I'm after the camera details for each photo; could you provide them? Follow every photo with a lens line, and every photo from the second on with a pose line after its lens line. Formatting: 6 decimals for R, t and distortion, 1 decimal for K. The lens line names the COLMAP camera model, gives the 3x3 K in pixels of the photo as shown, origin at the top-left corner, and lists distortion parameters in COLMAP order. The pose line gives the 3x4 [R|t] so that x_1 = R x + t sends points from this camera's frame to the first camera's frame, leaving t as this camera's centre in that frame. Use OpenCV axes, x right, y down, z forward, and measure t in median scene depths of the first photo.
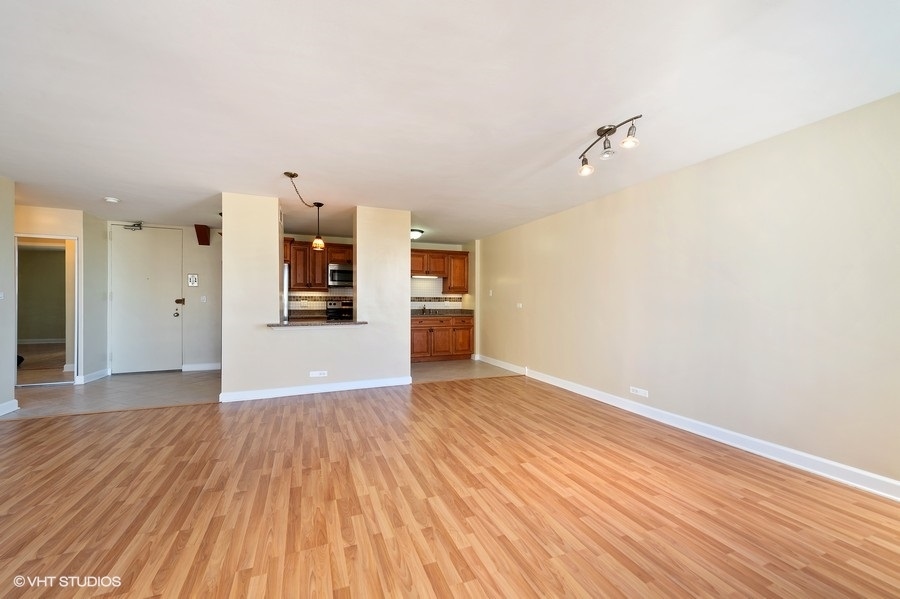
lens RADIAL K [[354.0, 0, 445.3], [0, 354.0, 299.2], [0, 0, 1]] dist [0.012953, -0.001005]
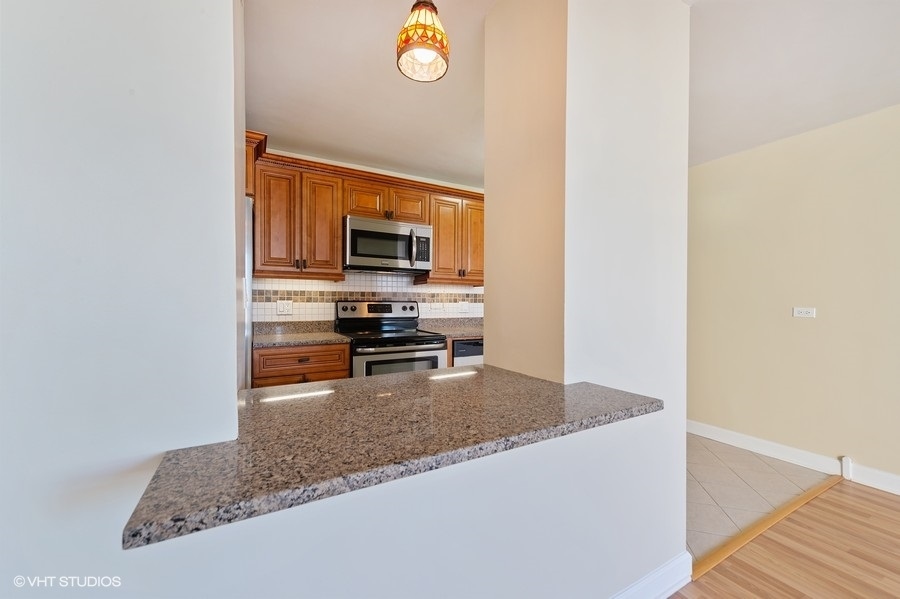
lens RADIAL K [[354.0, 0, 448.8], [0, 354.0, 298.5], [0, 0, 1]] dist [0.012953, -0.001005]
pose [[0.976572, -0.007050, 0.215077, -0.161110], [0.006967, 0.999975, 0.001143, 0.000850], [-0.215080, 0.000382, 0.976596, 0.294293]]
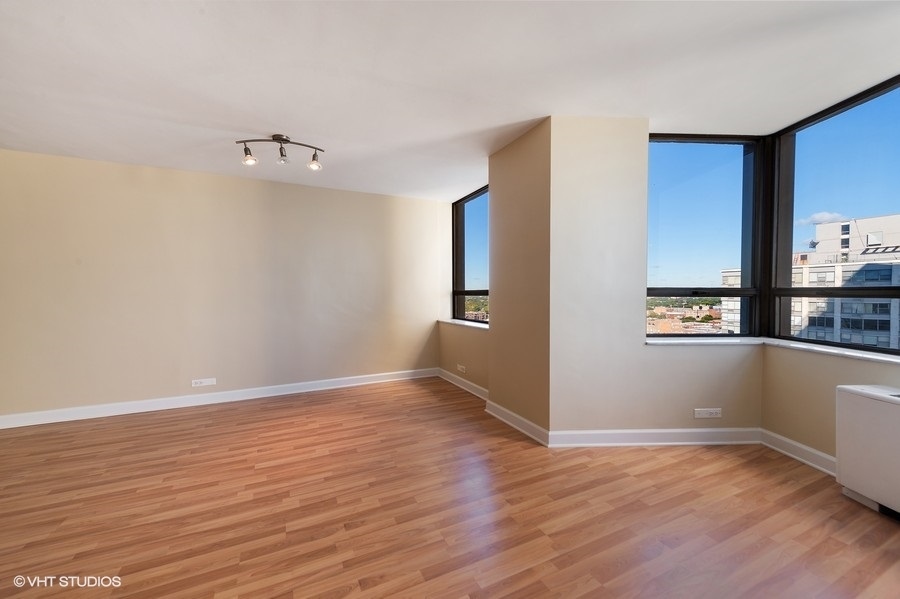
lens RADIAL K [[354.0, 0, 444.9], [0, 354.0, 300.7], [0, 0, 1]] dist [0.012953, -0.001005]
pose [[-0.068680, -0.024182, 0.997346, -0.772371], [0.000514, 0.999705, 0.024274, 0.009800], [-0.997639, 0.002180, -0.068648, 0.609639]]
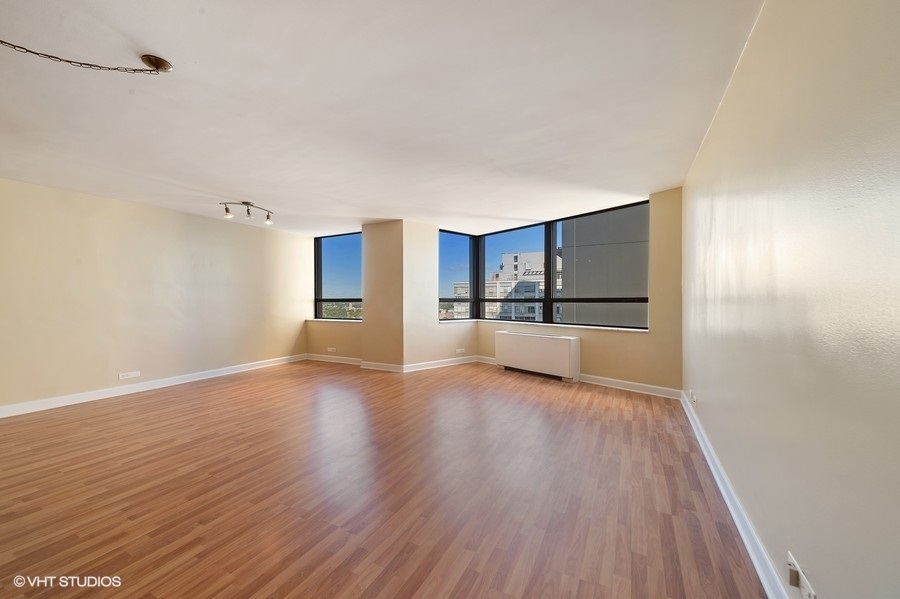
lens RADIAL K [[354.0, 0, 447.2], [0, 354.0, 298.1], [0, 0, 1]] dist [0.012953, -0.001005]
pose [[-0.652959, 0.000503, 0.757393, -1.669242], [-0.001793, 0.999996, -0.002209, -0.000108], [-0.757391, -0.002800, -0.652956, 1.520367]]
